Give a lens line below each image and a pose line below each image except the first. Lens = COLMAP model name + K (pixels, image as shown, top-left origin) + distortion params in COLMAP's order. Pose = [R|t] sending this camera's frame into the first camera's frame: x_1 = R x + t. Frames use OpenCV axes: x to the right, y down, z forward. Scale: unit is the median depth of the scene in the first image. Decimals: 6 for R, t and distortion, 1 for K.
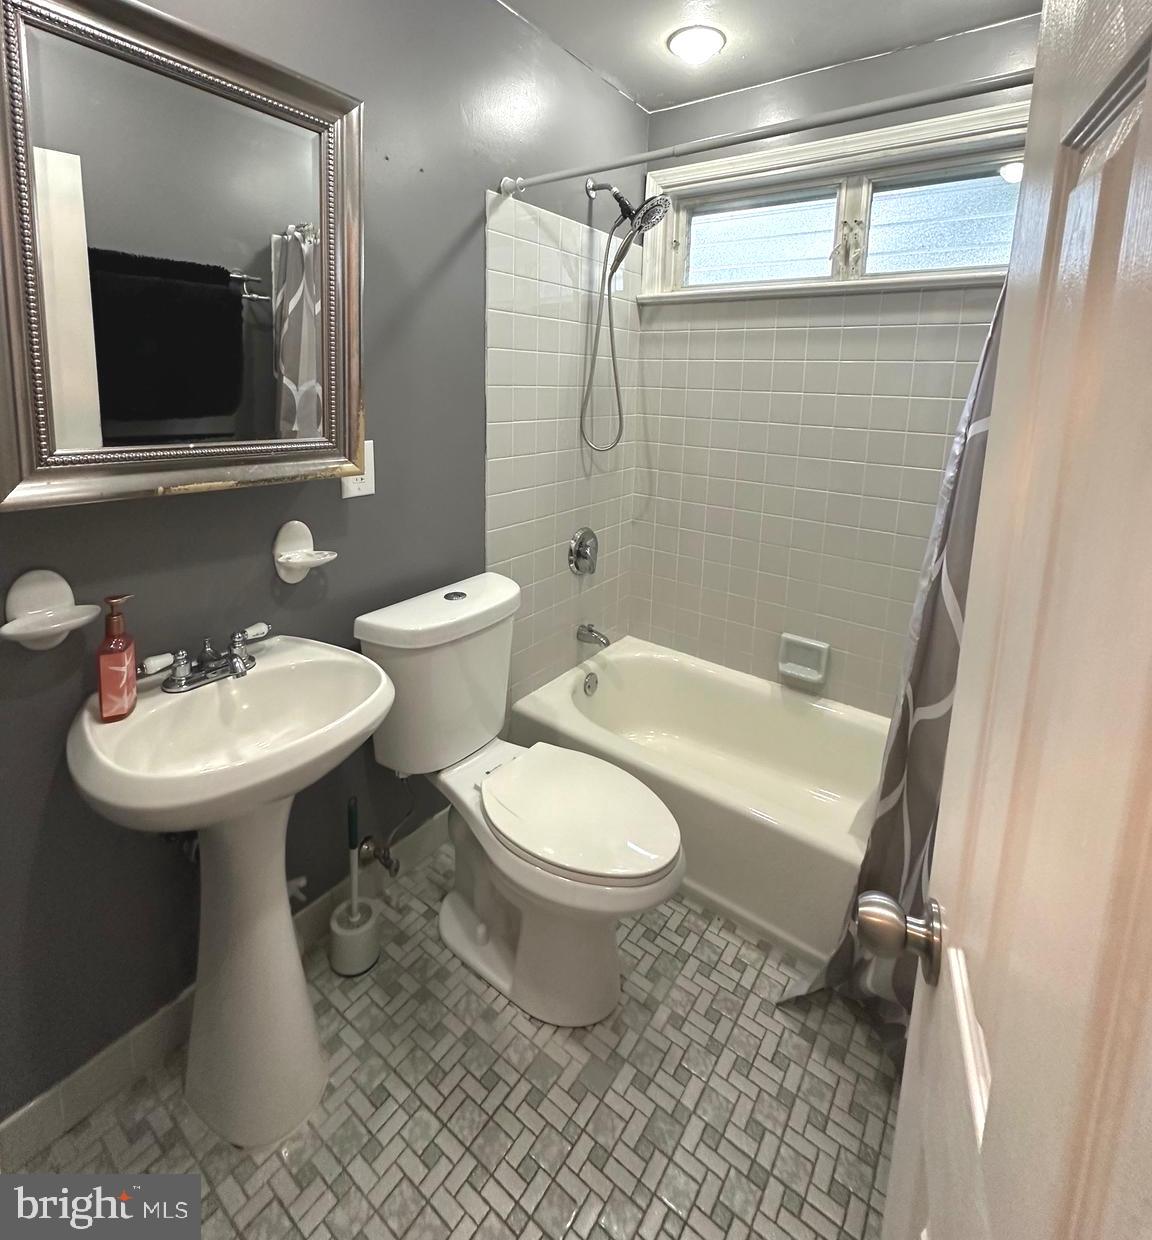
lens RADIAL K [[1083.8, 0, 578.7], [0, 1083.8, 618.6], [0, 0, 1]] dist [-0.004036, 0.006567]
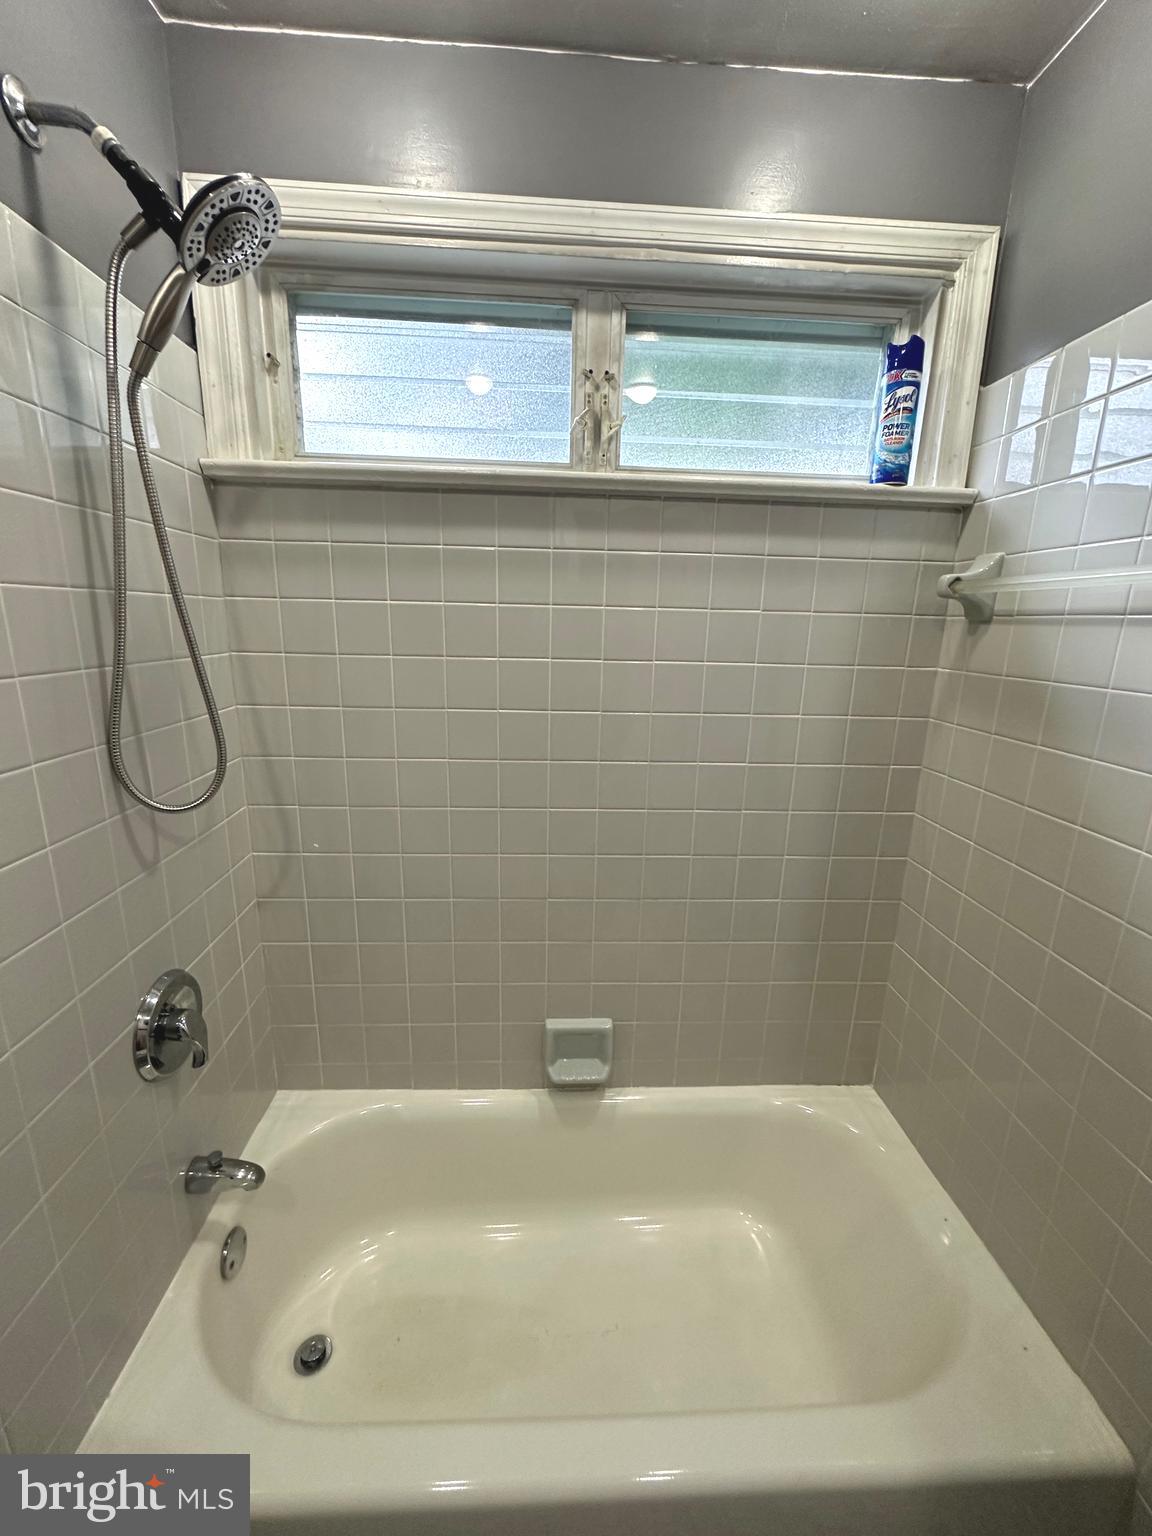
lens RADIAL K [[621.8, 0, 573.2], [0, 621.8, 764.7], [0, 0, 1]] dist [0.013506, -0.004608]
pose [[0.796381, -0.153015, 0.585119, 0.002721], [0.102504, 0.987618, 0.118758, -0.187240], [-0.596045, -0.034599, 0.802205, 0.698466]]
